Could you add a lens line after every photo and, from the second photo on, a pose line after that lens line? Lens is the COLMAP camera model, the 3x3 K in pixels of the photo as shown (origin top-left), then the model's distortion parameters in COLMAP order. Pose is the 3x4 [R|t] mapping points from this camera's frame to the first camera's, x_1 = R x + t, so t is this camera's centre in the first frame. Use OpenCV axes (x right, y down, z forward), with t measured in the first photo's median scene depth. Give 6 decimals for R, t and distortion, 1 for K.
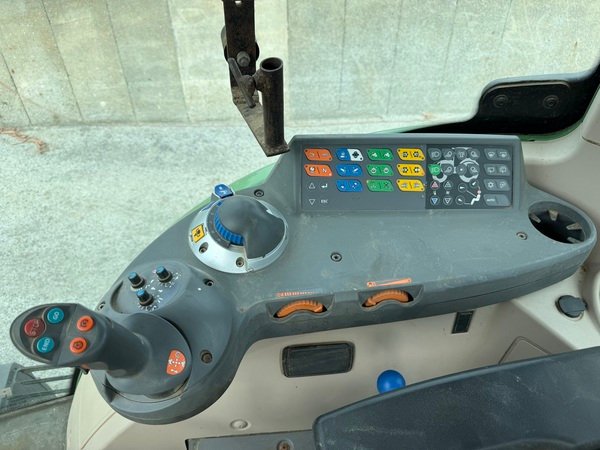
lens RADIAL K [[425.1, 0, 300.0], [0, 425.1, 225.0], [0, 0, 1]] dist [0.034810, -0.044130]
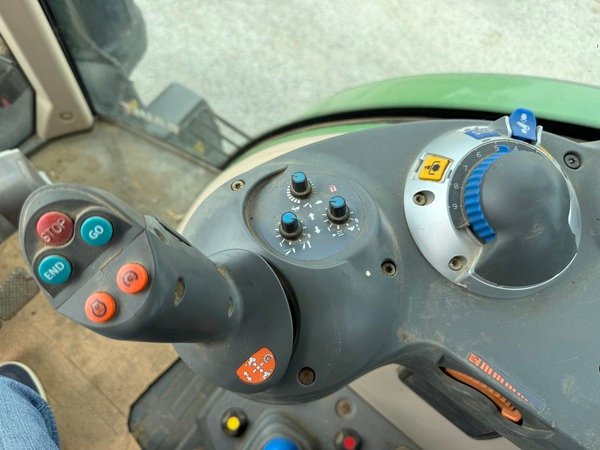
lens RADIAL K [[425.1, 0, 300.0], [0, 425.1, 225.0], [0, 0, 1]] dist [0.034810, -0.044130]
pose [[0.704887, 0.667078, -0.241124, -0.192590], [-0.528362, 0.720596, 0.448972, -0.092622], [0.473252, -0.189074, 0.860397, 0.455038]]
